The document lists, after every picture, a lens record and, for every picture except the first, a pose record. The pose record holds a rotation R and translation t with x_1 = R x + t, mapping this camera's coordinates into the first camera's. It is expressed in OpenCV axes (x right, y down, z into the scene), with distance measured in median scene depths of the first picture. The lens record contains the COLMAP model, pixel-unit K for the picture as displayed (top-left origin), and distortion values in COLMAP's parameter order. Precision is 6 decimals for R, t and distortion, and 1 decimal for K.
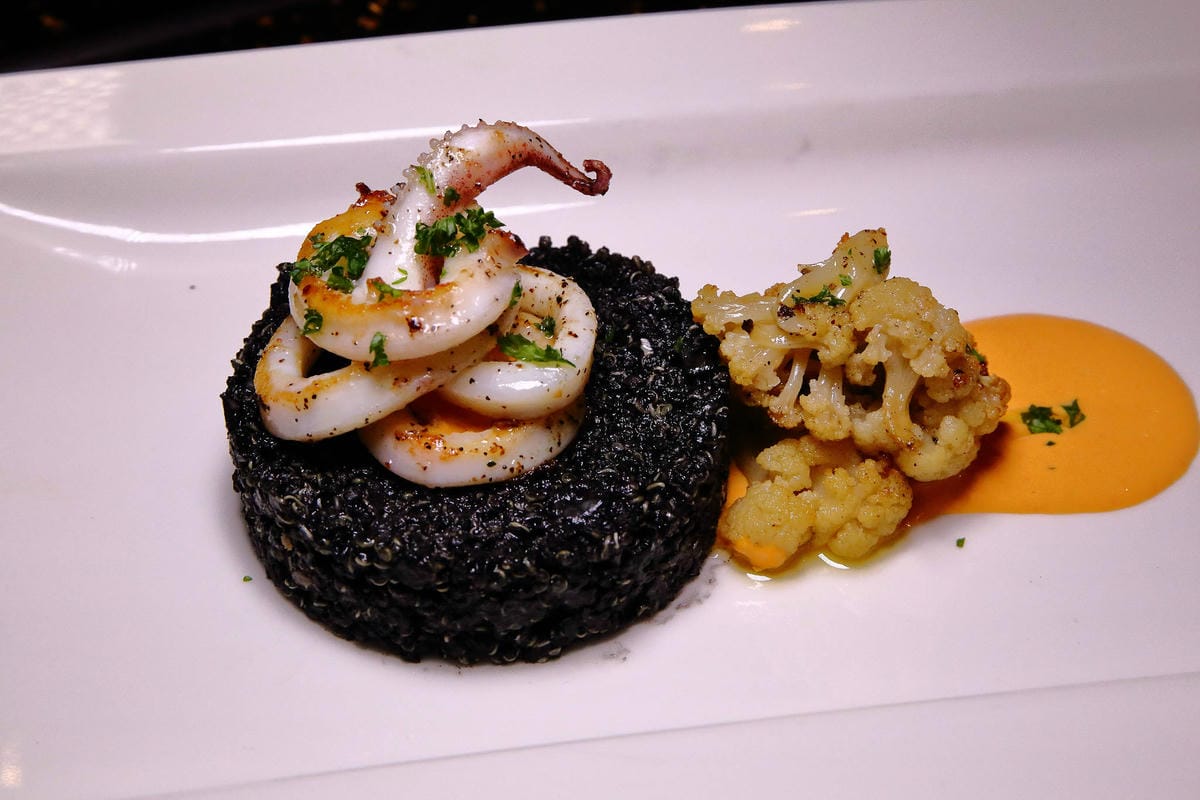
lens RADIAL K [[1978.4, 0, 596.4], [0, 1978.4, 401.1], [0, 0, 1]] dist [0.018550, 0.080963]
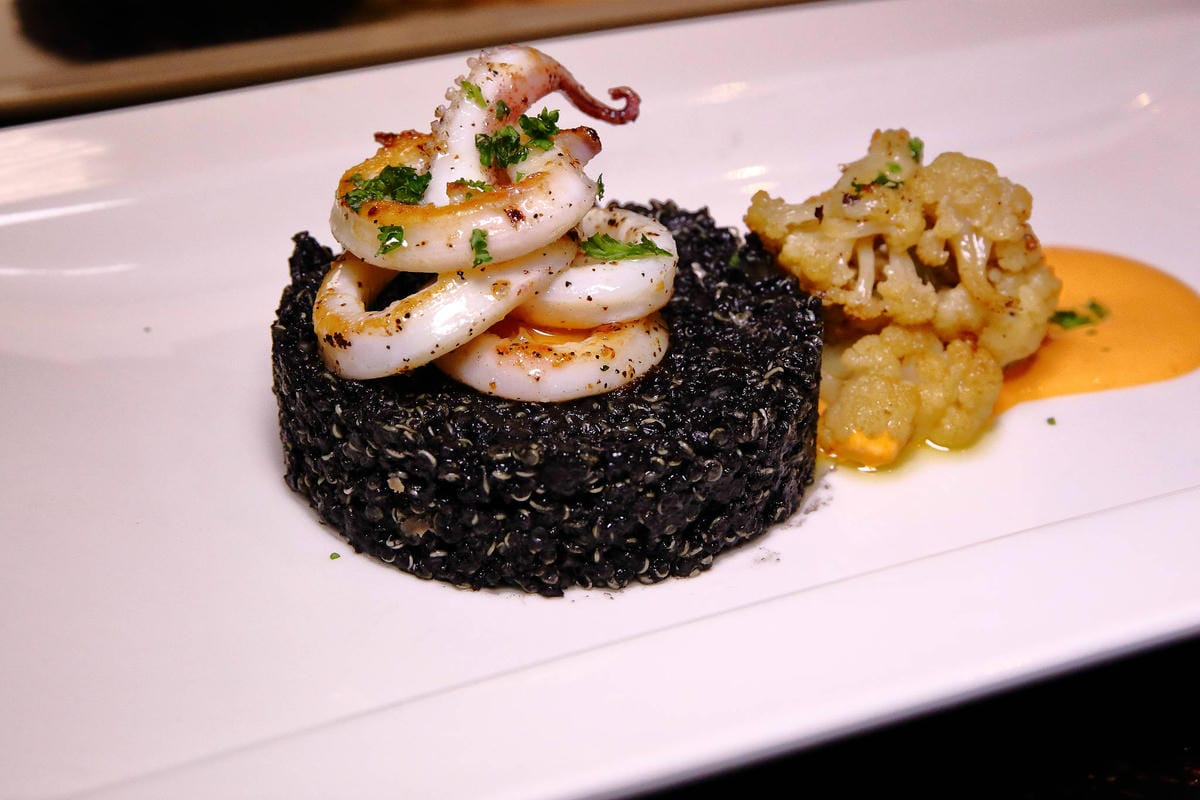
lens RADIAL K [[1978.4, 0, 596.4], [0, 1978.4, 401.1], [0, 0, 1]] dist [0.018550, 0.080963]
pose [[0.957871, -0.124886, 0.258625, -0.291369], [0.179403, 0.963386, -0.199253, 0.225148], [-0.224272, 0.237257, 0.945204, 0.135735]]
